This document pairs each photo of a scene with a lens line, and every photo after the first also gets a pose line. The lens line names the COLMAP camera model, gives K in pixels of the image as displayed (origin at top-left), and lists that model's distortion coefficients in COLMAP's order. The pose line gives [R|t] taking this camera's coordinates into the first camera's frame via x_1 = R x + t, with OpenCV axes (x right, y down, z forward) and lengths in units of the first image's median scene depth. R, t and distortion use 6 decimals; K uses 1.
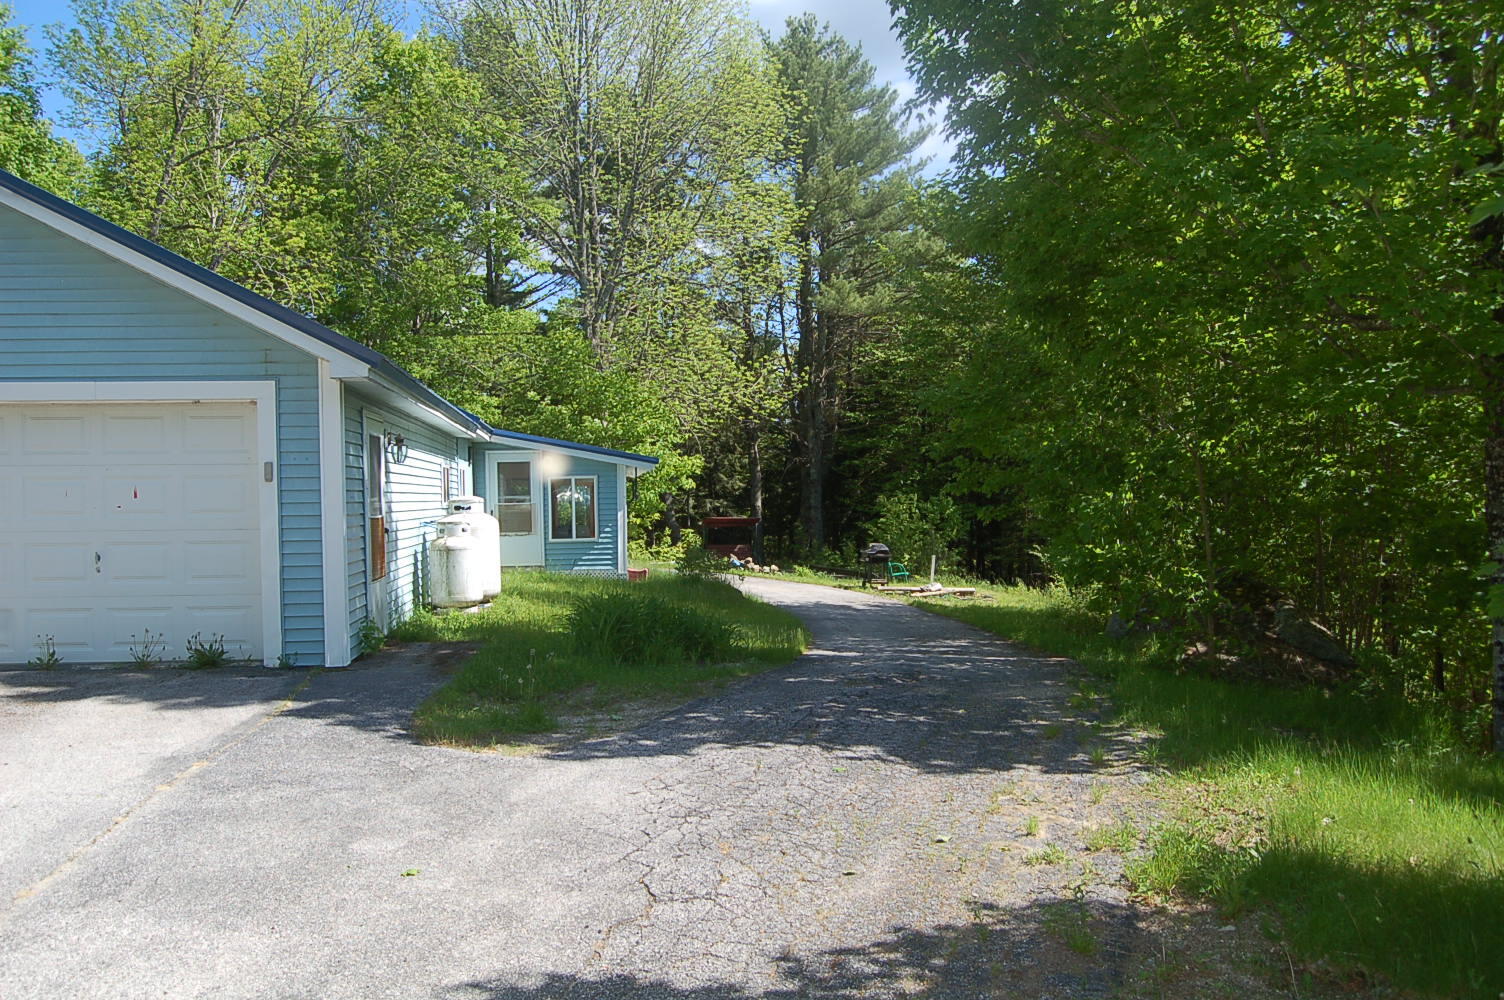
lens RADIAL K [[1177.0, 0, 752.0], [0, 1177.0, 500.0], [0, 0, 1]] dist [-0.054802, 0.001730]
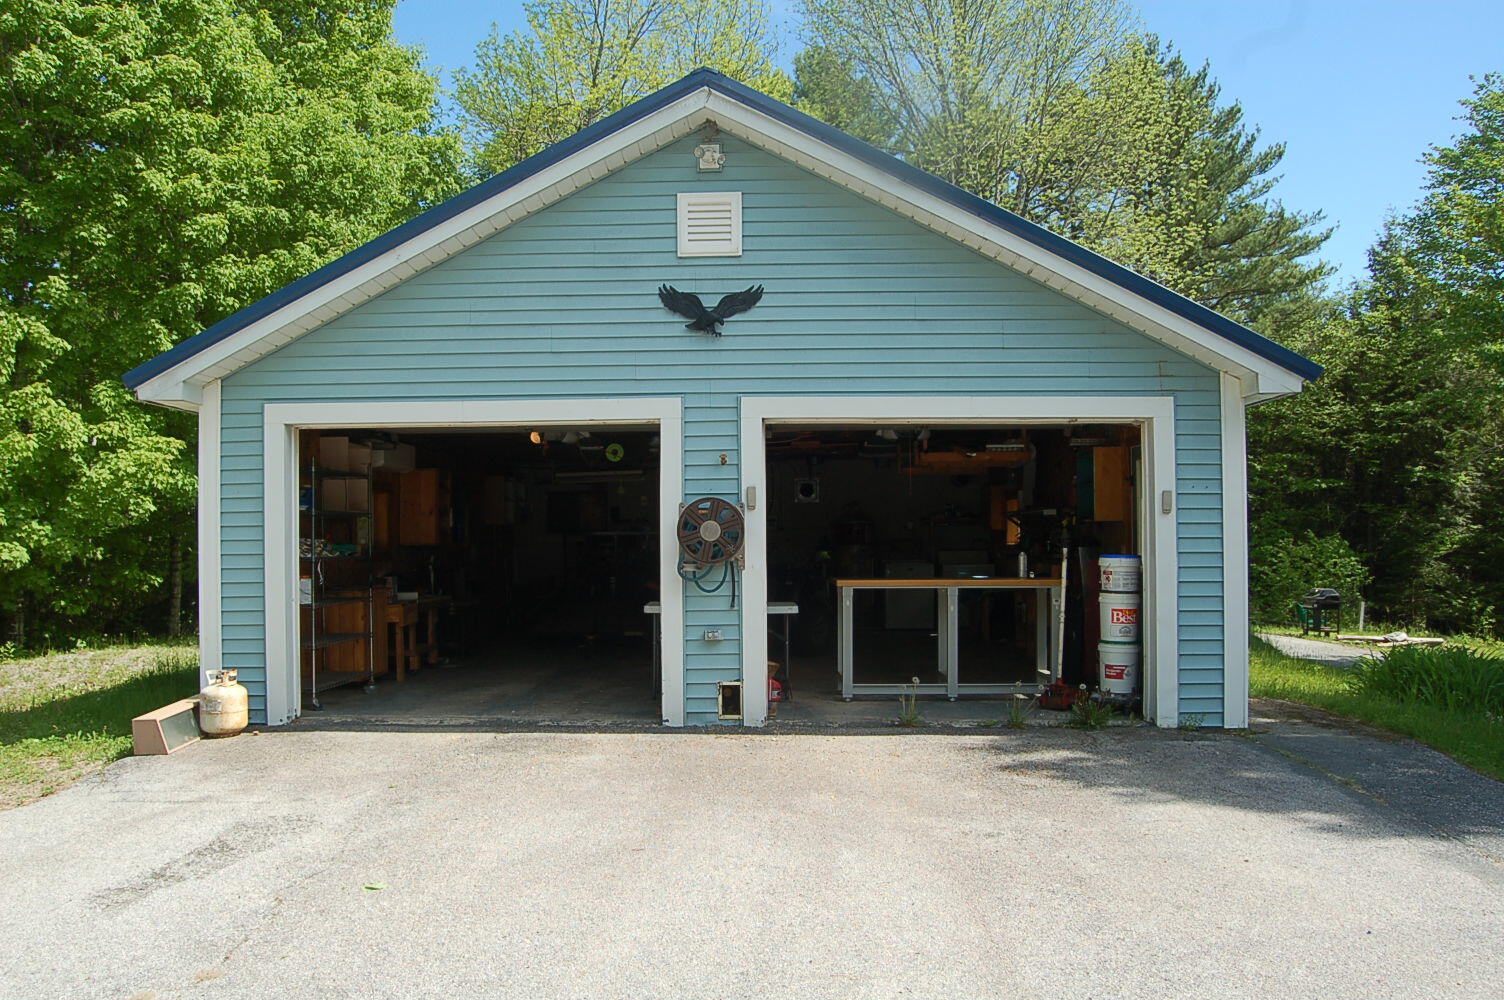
lens RADIAL K [[1177.0, 0, 752.0], [0, 1177.0, 500.0], [0, 0, 1]] dist [-0.054802, 0.001730]
pose [[0.991468, 0.006375, -0.130198, -0.604829], [-0.010751, 0.999400, -0.032935, 0.006493], [0.129910, 0.034054, 0.990941, 0.099420]]
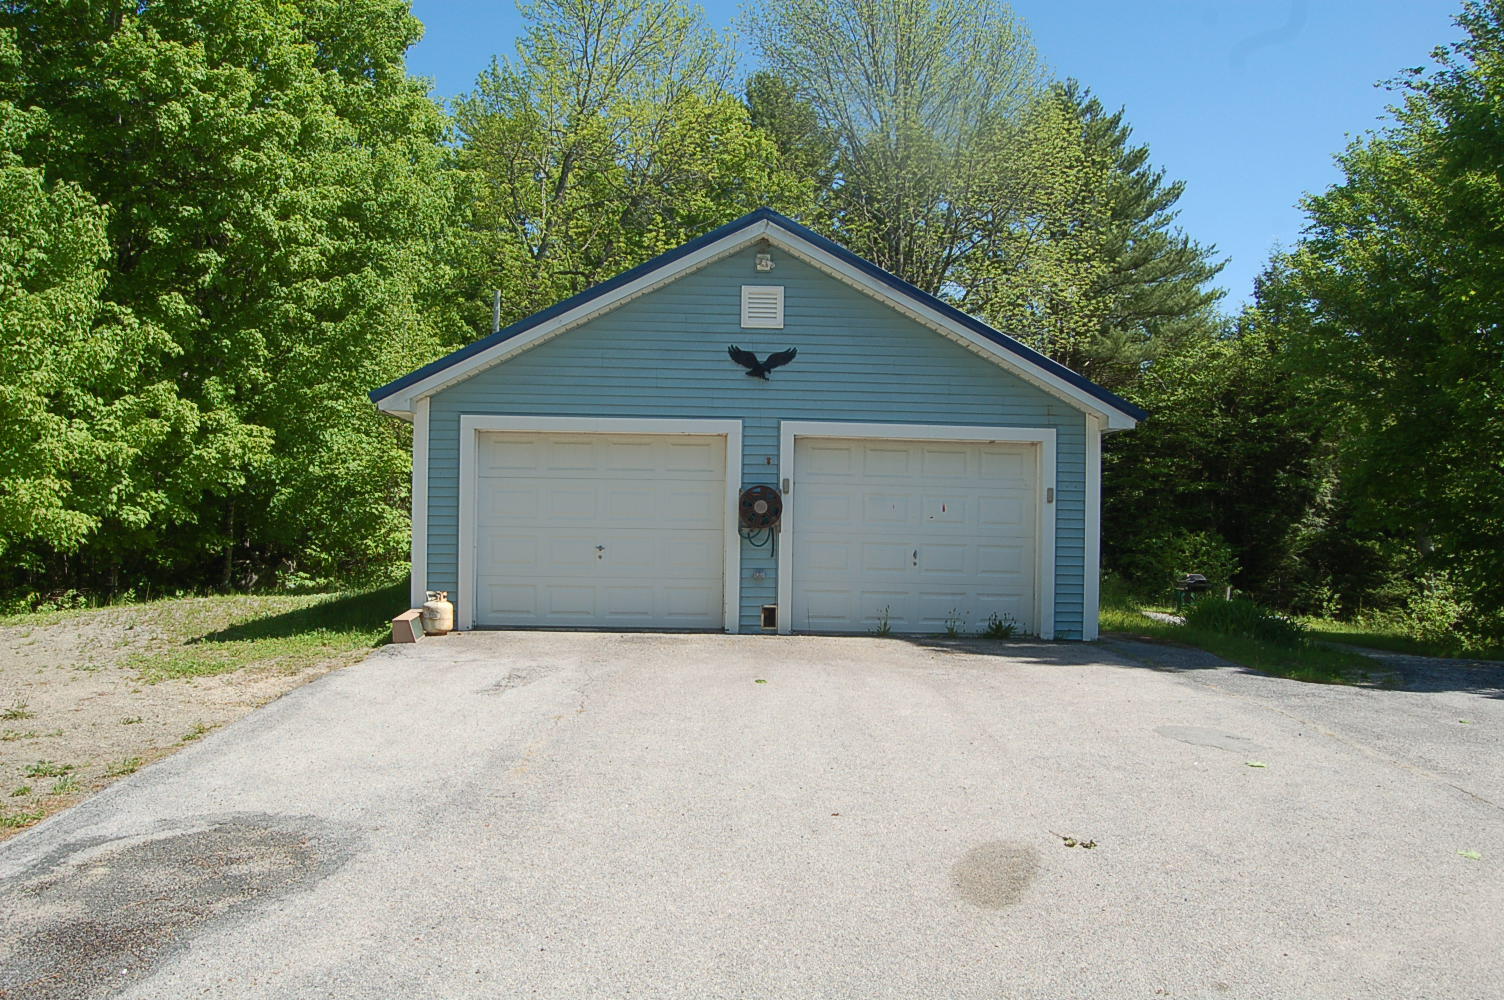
lens RADIAL K [[1216.3, 0, 752.0], [0, 1216.3, 500.0], [0, 0, 1]] dist [-0.055335, -0.000569]
pose [[0.997964, 0.032078, -0.055130, -0.681228], [-0.033532, 0.999108, -0.025654, 0.029039], [0.054258, 0.027450, 0.998150, -0.429482]]
